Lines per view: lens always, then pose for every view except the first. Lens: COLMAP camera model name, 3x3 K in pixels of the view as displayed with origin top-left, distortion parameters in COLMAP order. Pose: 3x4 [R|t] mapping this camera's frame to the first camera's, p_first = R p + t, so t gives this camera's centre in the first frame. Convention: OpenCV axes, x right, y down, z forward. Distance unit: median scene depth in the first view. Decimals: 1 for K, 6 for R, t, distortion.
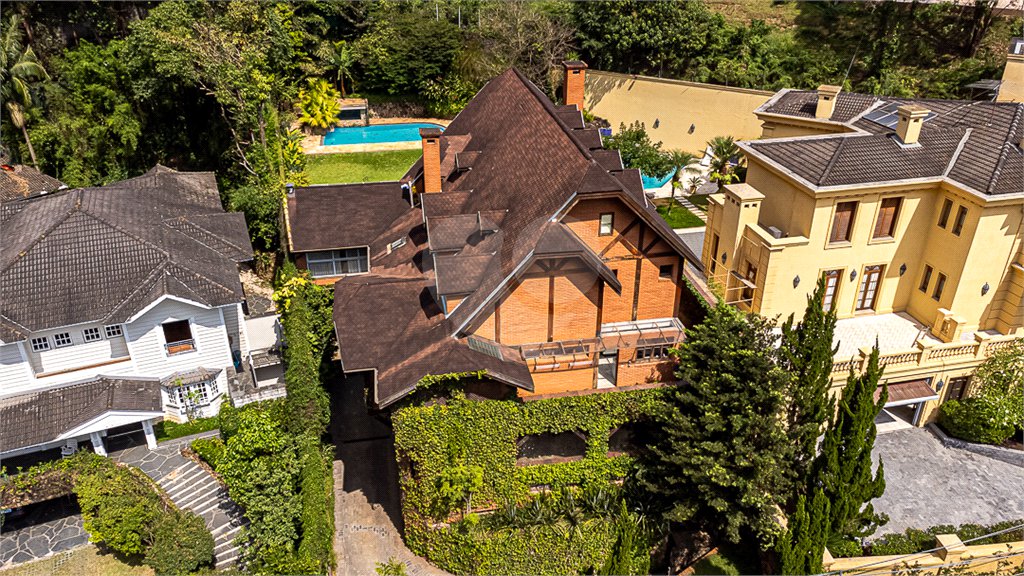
lens RADIAL K [[775.6, 0, 512.0], [0, 775.6, 288.0], [0, 0, 1]] dist [-0.002114, 0.061351]
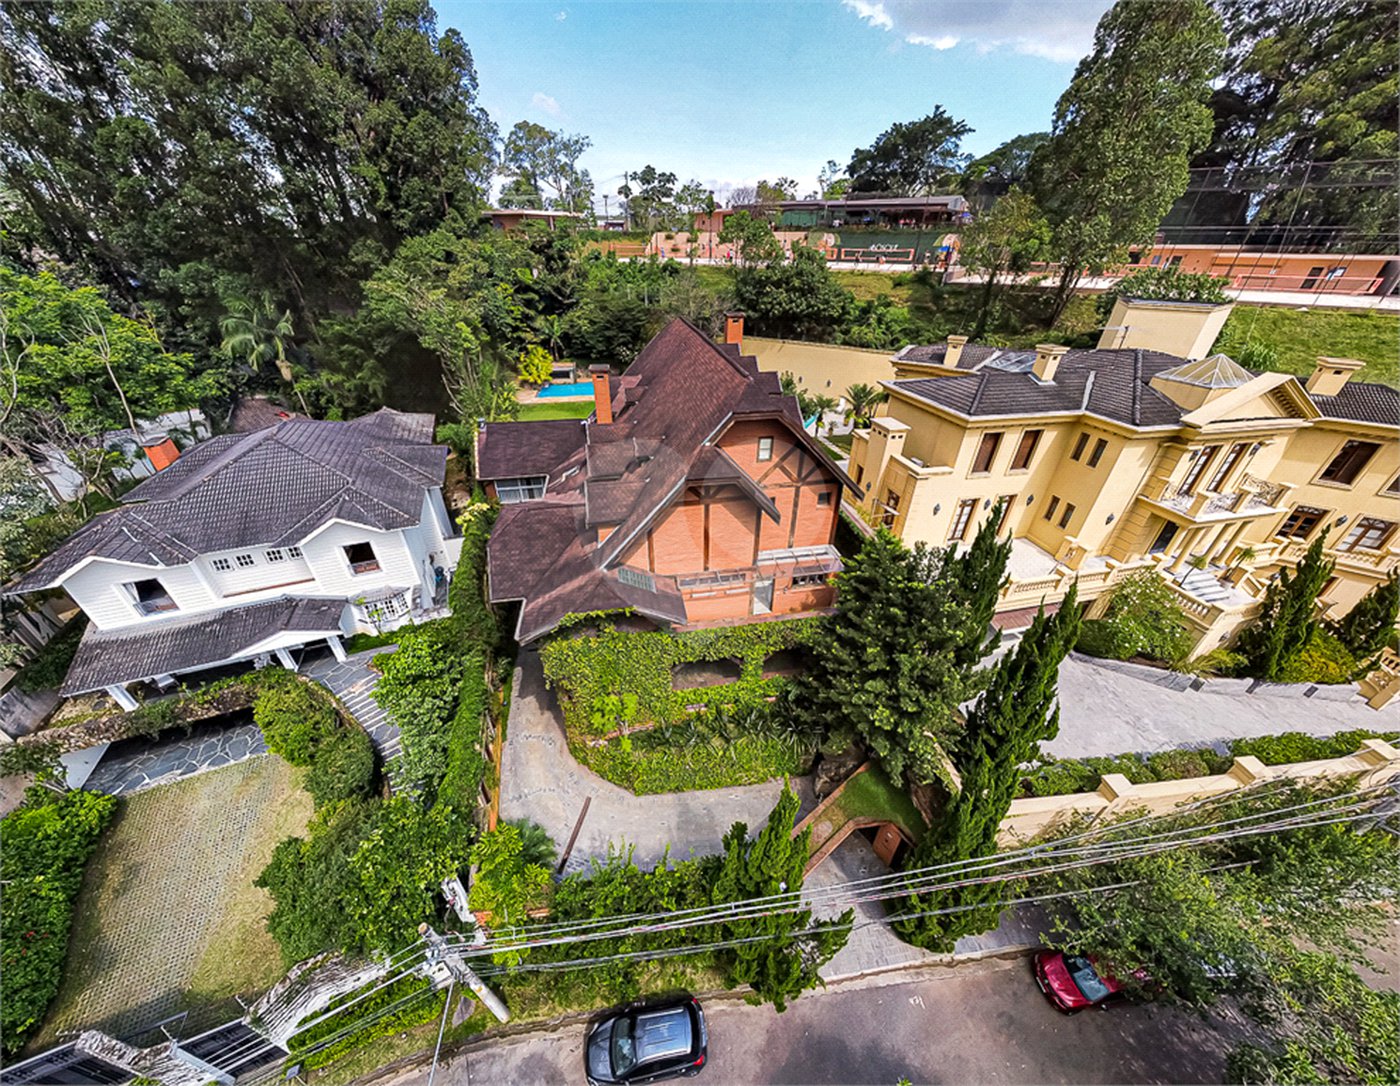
lens RADIAL K [[495.4, 0, 700.0], [0, 495.4, 543.0], [0, 0, 1]] dist [-0.001071, -0.000040]
pose [[0.999933, 0.004191, 0.010788, 0.029006], [-0.004959, 0.997377, 0.072209, -0.008862], [-0.010457, -0.072257, 0.997331, 0.314296]]
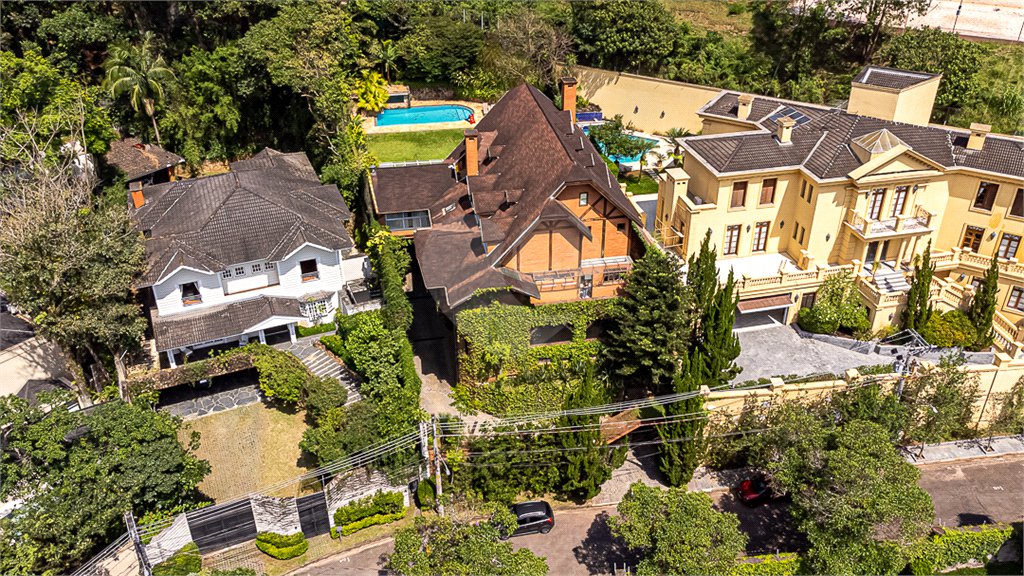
lens RADIAL K [[775.6, 0, 512.0], [0, 775.6, 288.0], [0, 0, 1]] dist [-0.002114, 0.061351]
pose [[0.999913, -0.002712, -0.012889, -0.009153], [0.003567, 0.997763, 0.066748, -0.003096], [0.012680, -0.066788, 0.997687, -0.551173]]
